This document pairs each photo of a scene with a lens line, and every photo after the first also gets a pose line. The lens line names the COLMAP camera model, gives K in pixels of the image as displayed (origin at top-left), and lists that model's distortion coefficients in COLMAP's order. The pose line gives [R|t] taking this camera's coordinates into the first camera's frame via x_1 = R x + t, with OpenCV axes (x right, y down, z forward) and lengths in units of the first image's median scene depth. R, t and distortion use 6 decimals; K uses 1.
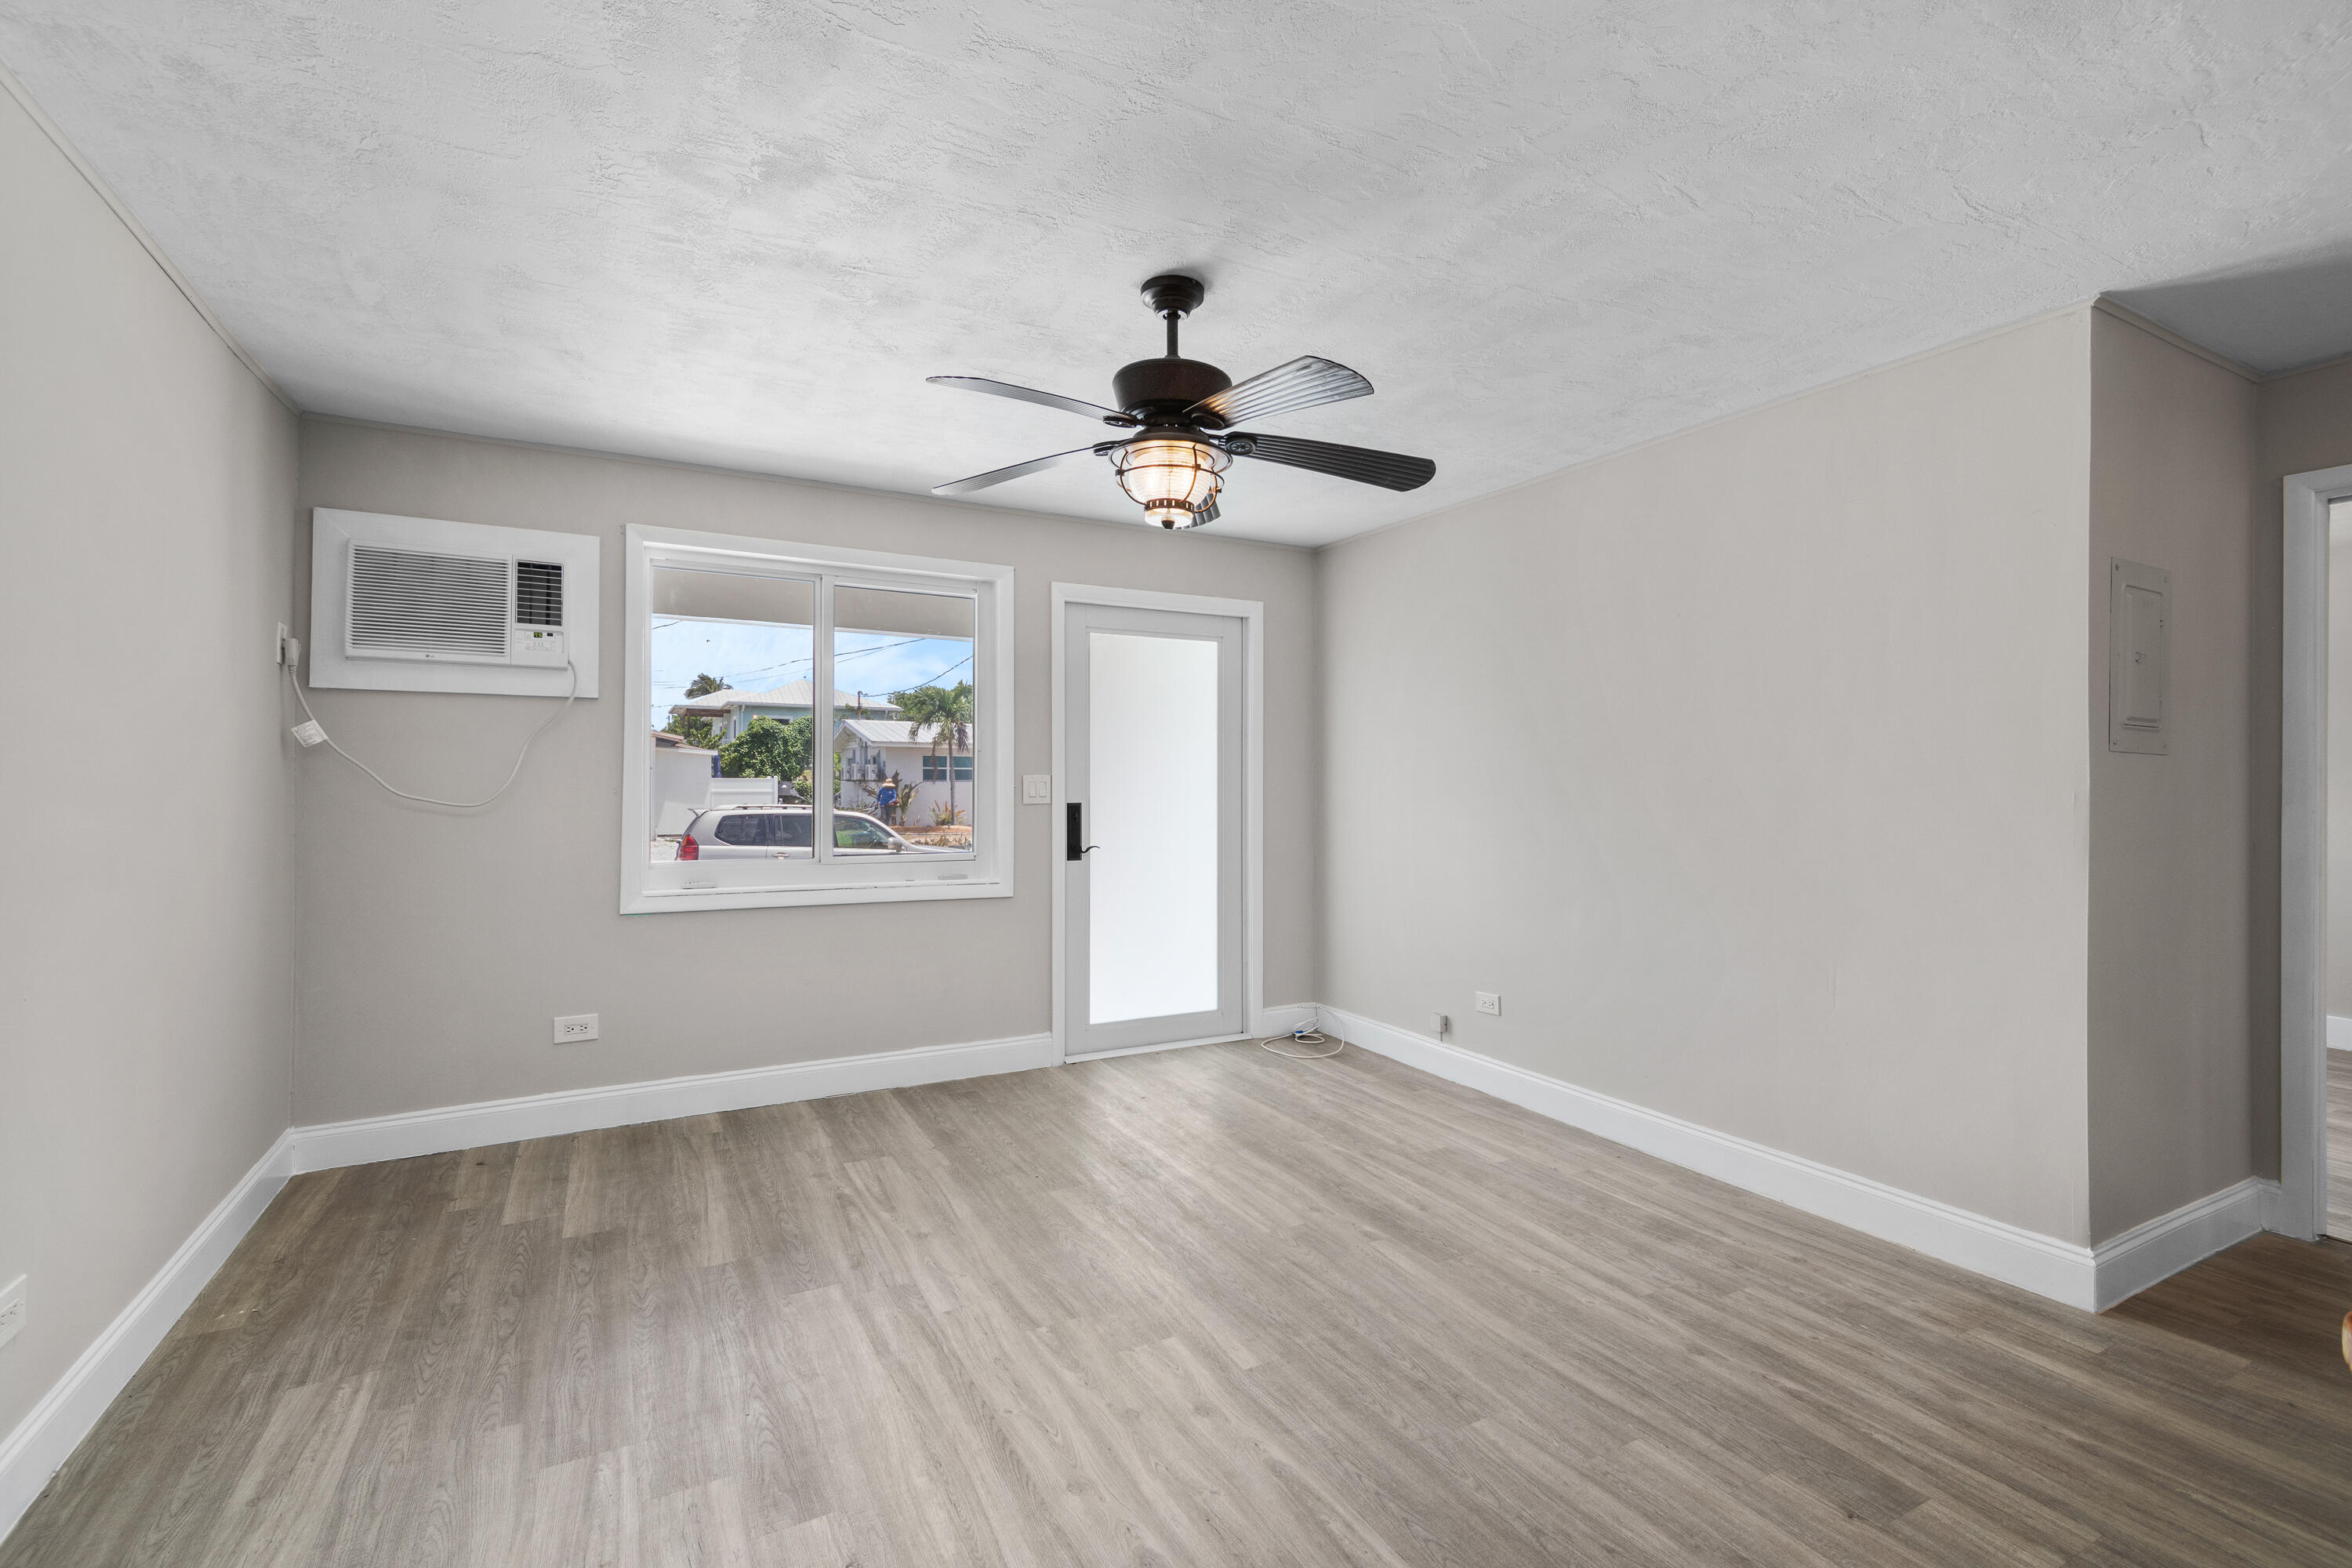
lens RADIAL K [[1061.6, 0, 1185.8], [0, 1061.6, 777.5], [0, 0, 1]] dist [0.020185, -0.005026]
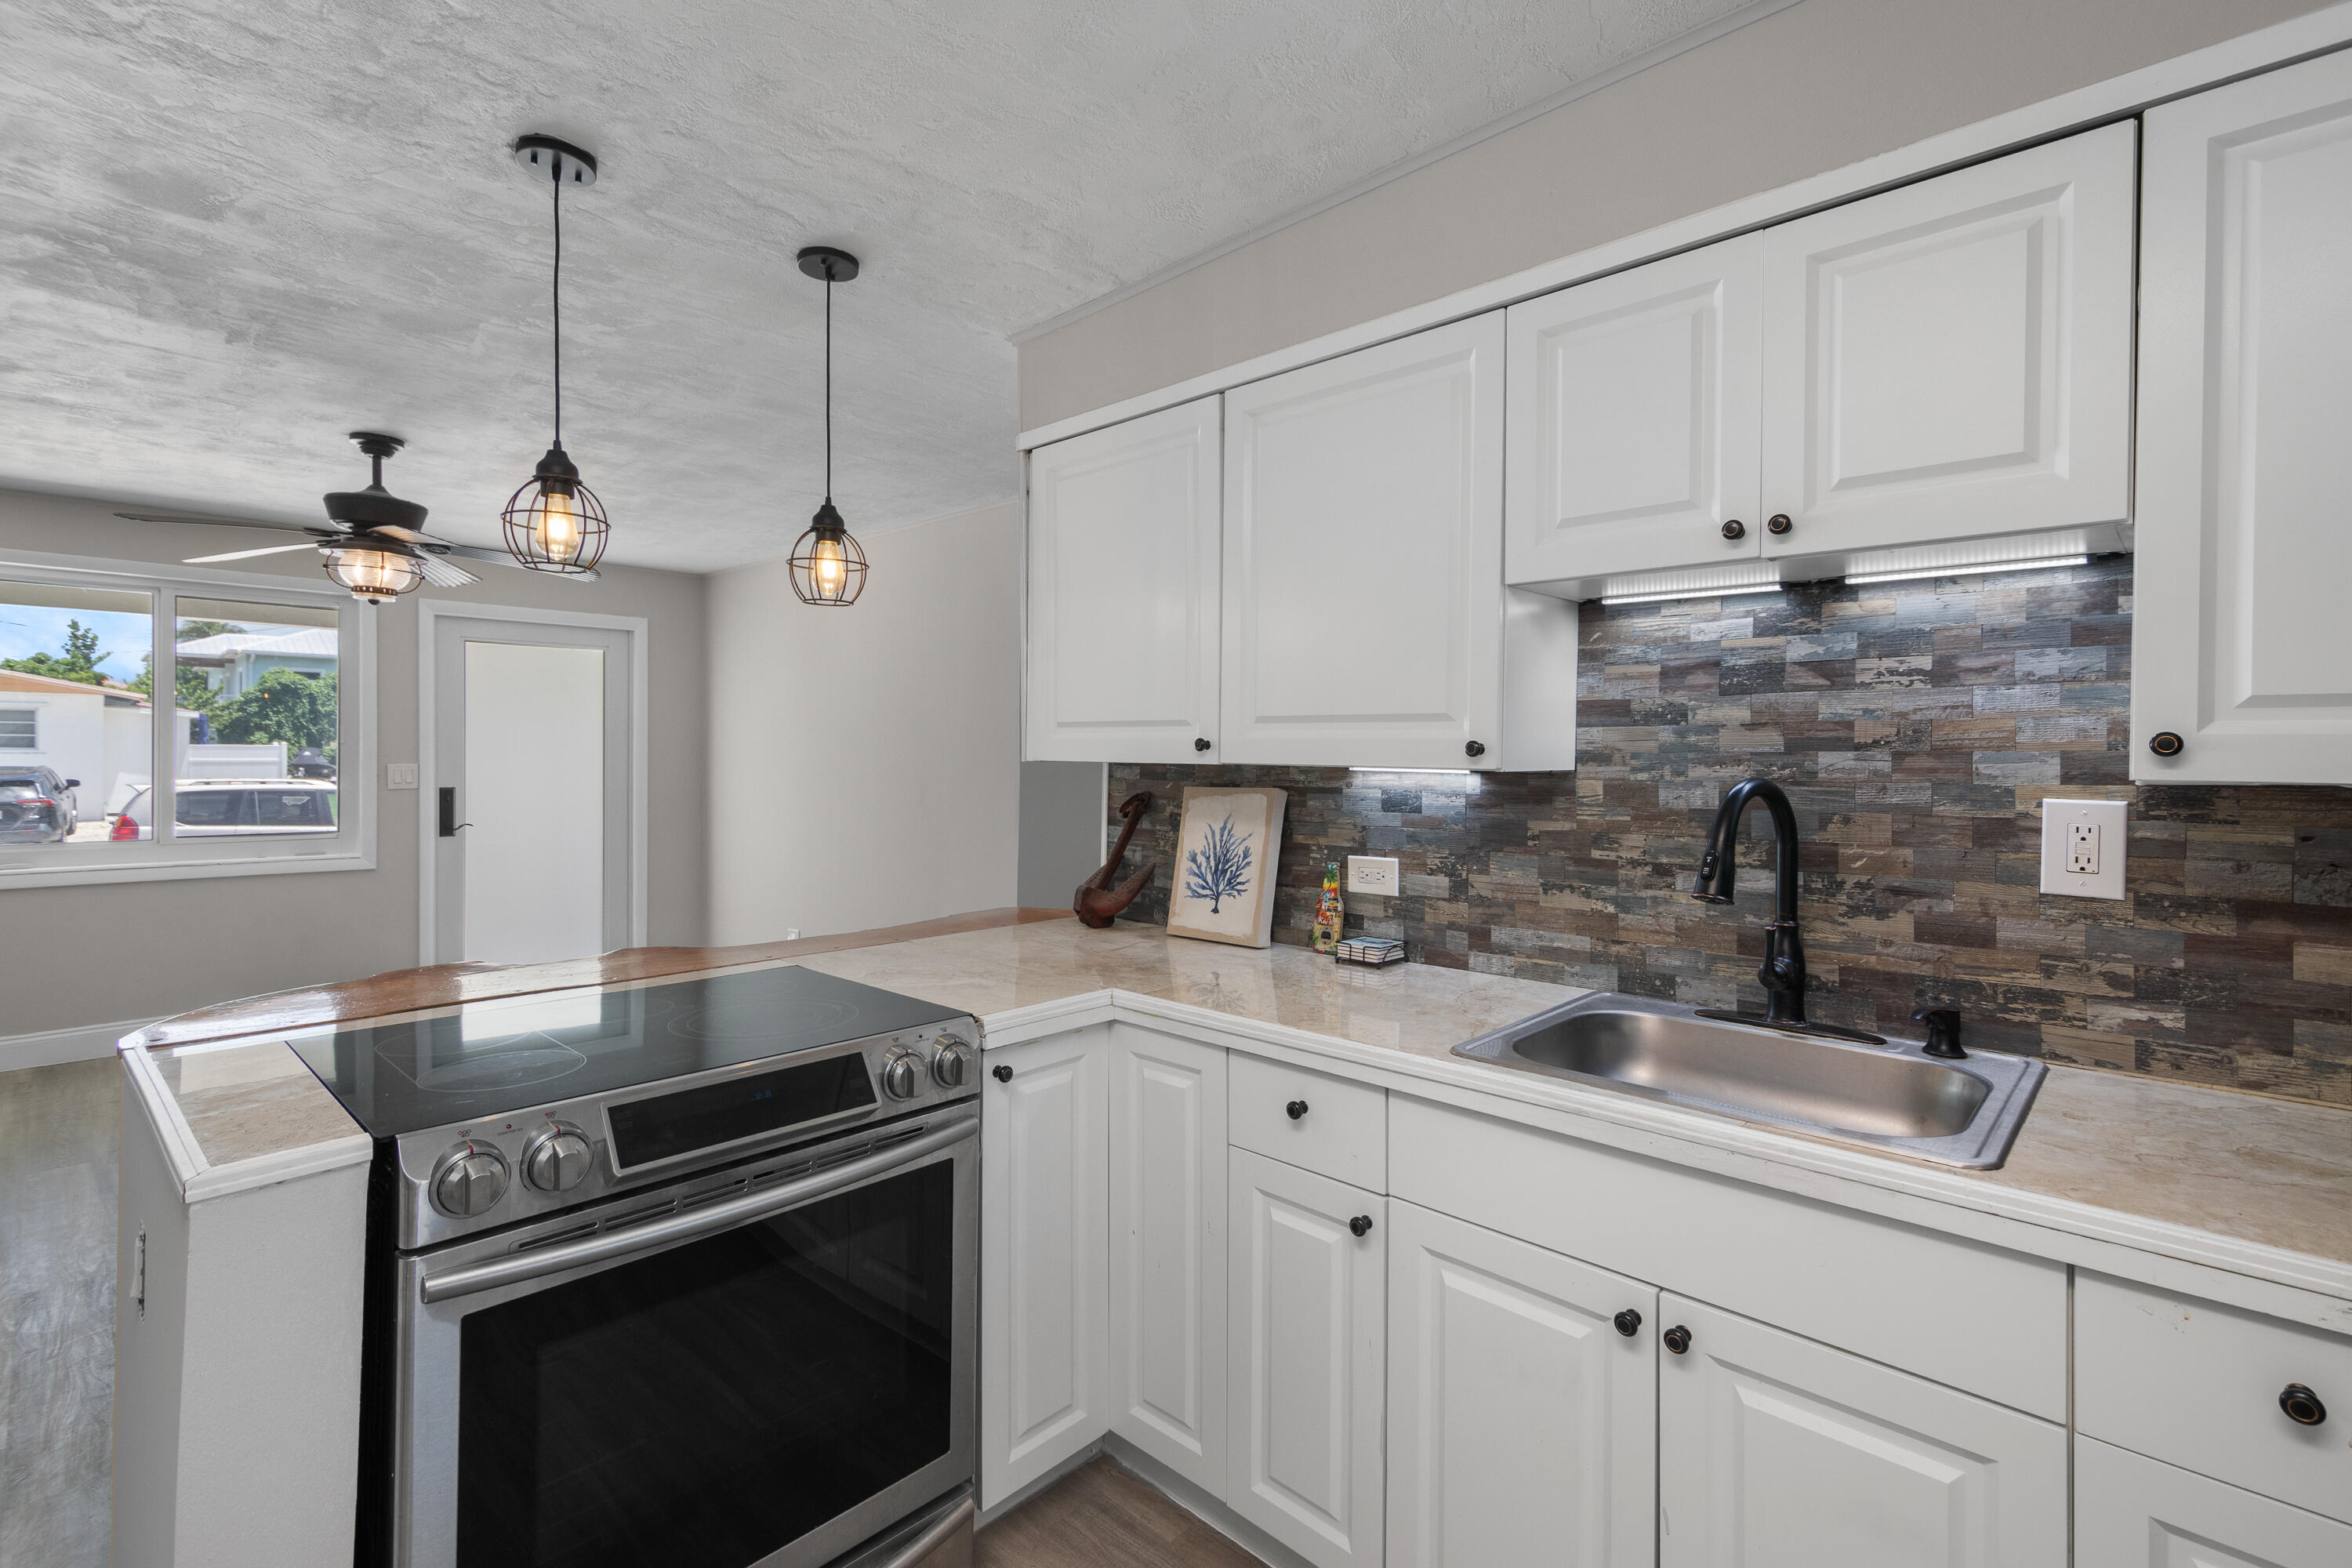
lens RADIAL K [[1061.6, 0, 1181.8], [0, 1061.6, 749.6], [0, 0, 1]] dist [0.020185, -0.005026]
pose [[0.951576, 0.002168, 0.307406, 0.302426], [-0.004049, 0.999977, 0.005482, -0.027136], [-0.307387, -0.006461, 0.951563, -0.373907]]
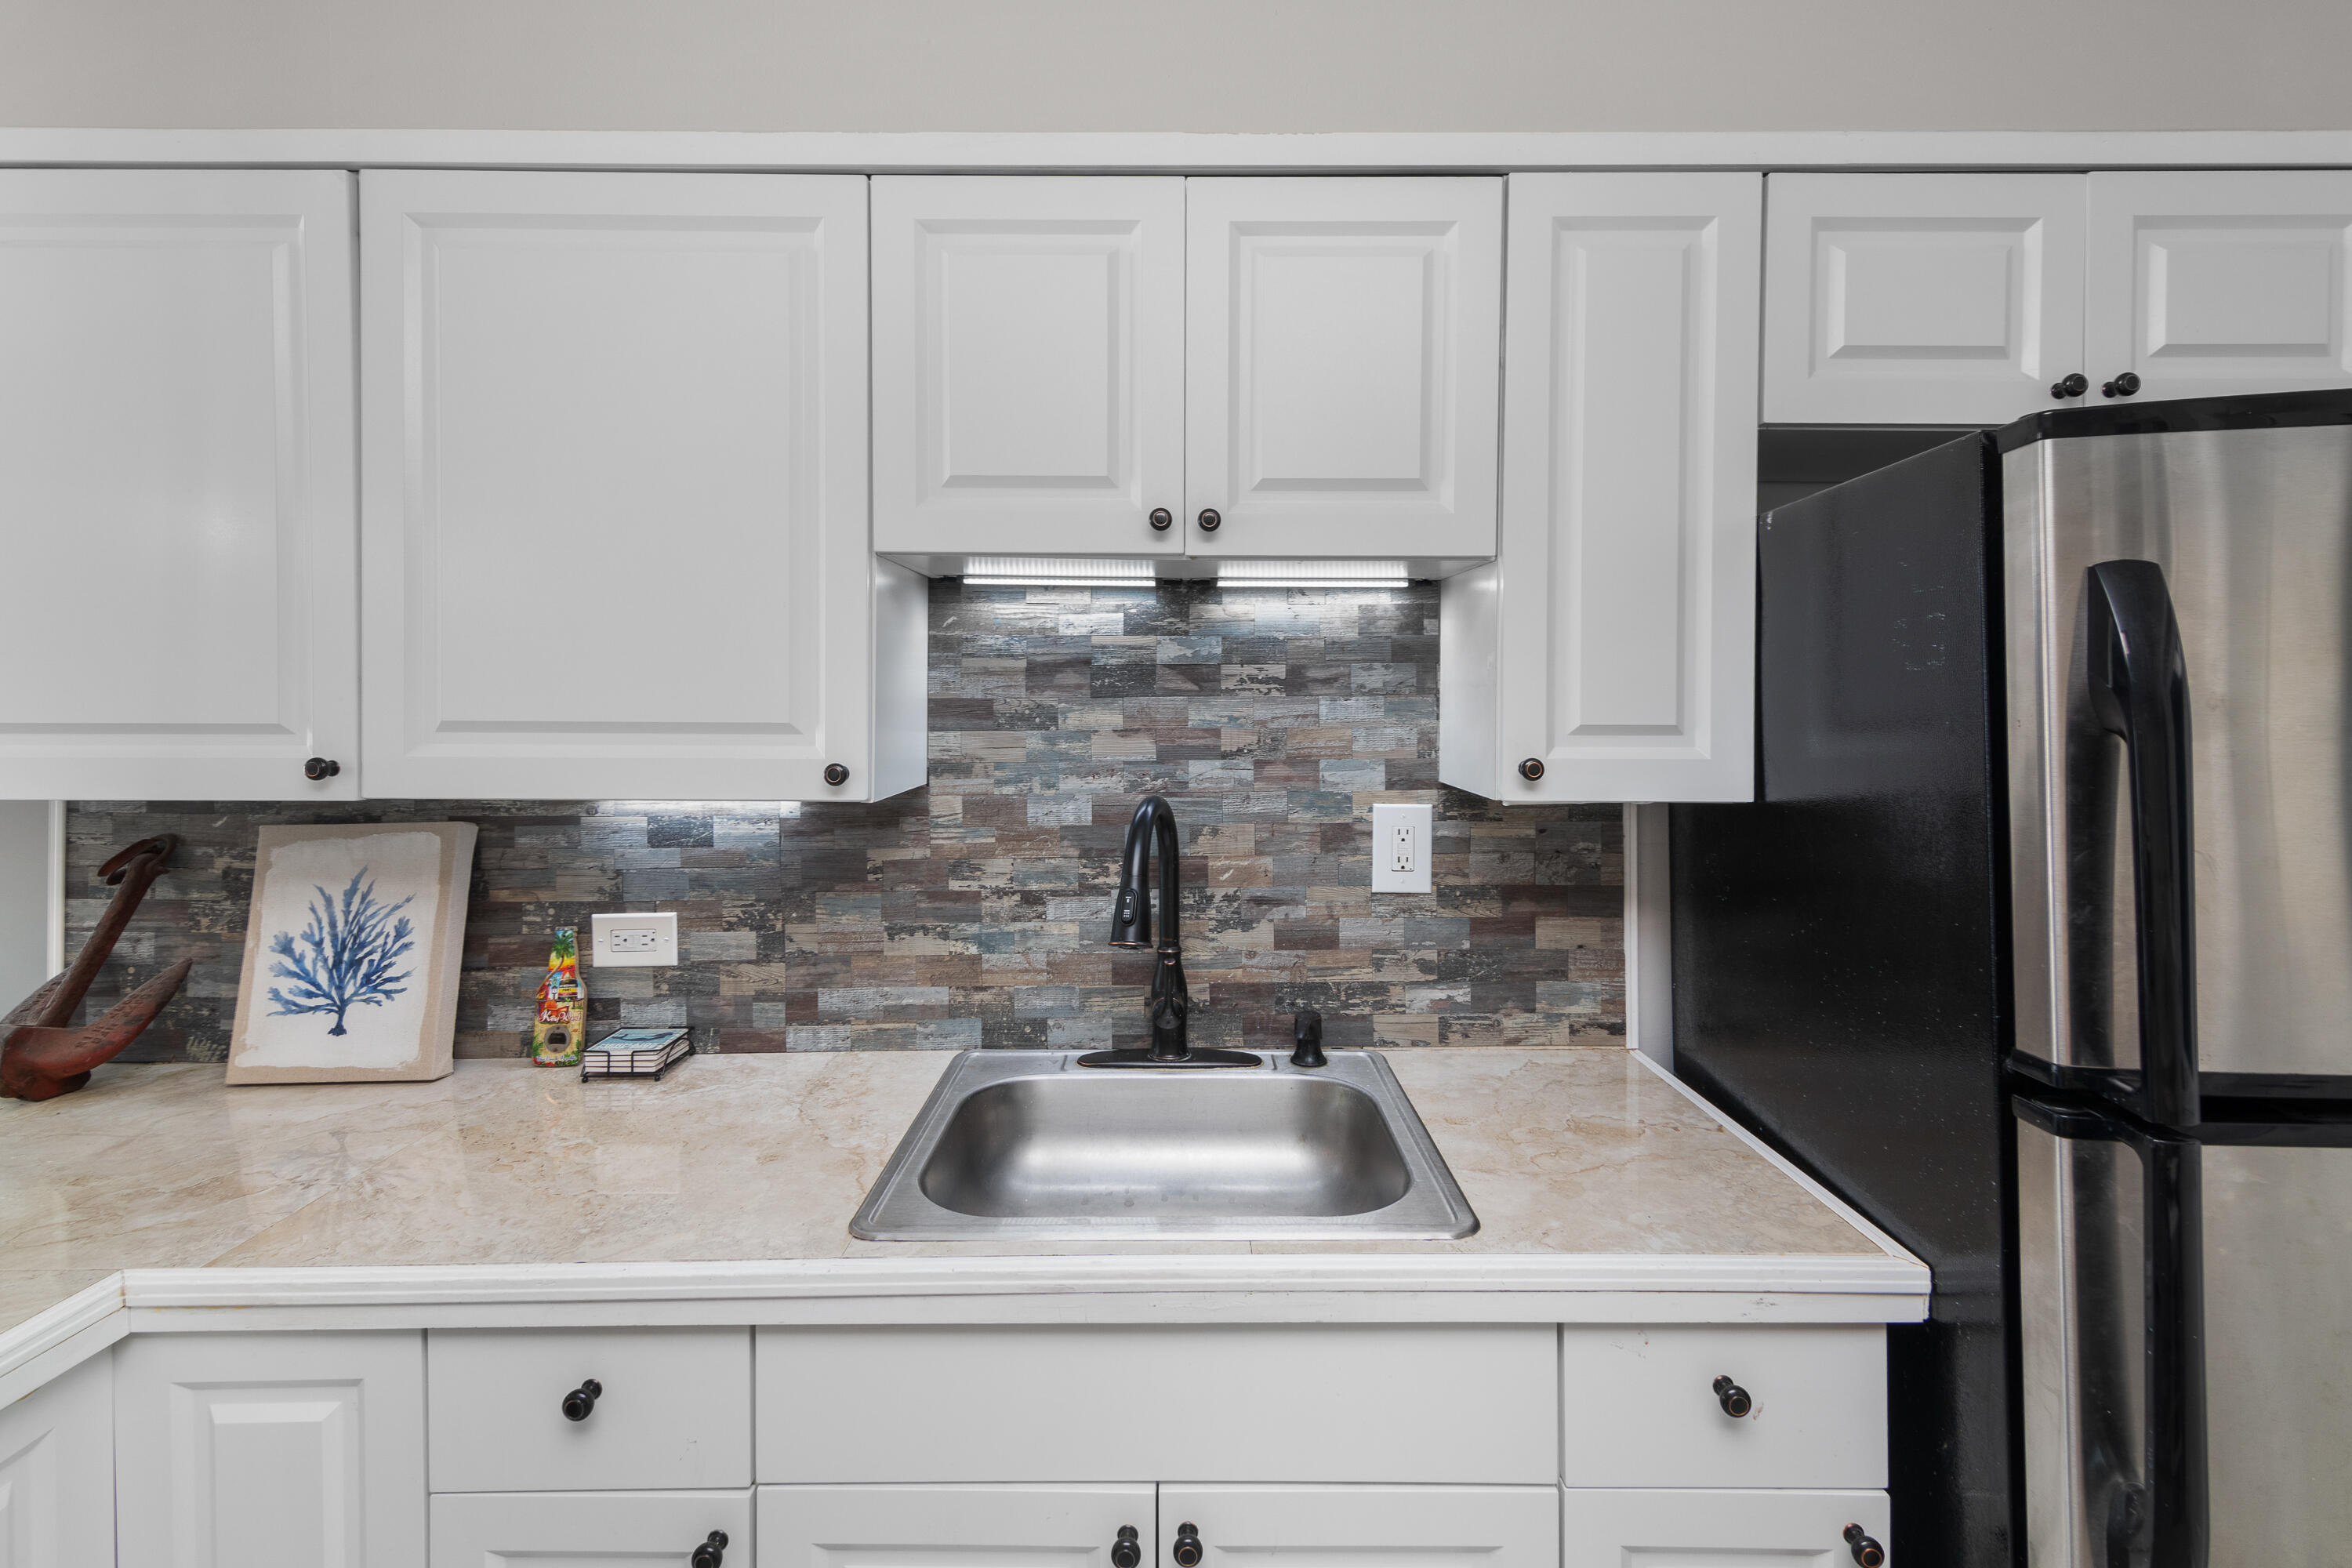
lens RADIAL K [[1061.6, 0, 1179.5], [0, 1061.6, 710.4], [0, 0, 1]] dist [0.020185, -0.005026]
pose [[0.479963, -0.014591, 0.877167, 0.318754], [-0.003003, 0.999829, 0.018274, -0.046890], [-0.877284, -0.011404, 0.479837, -0.259822]]
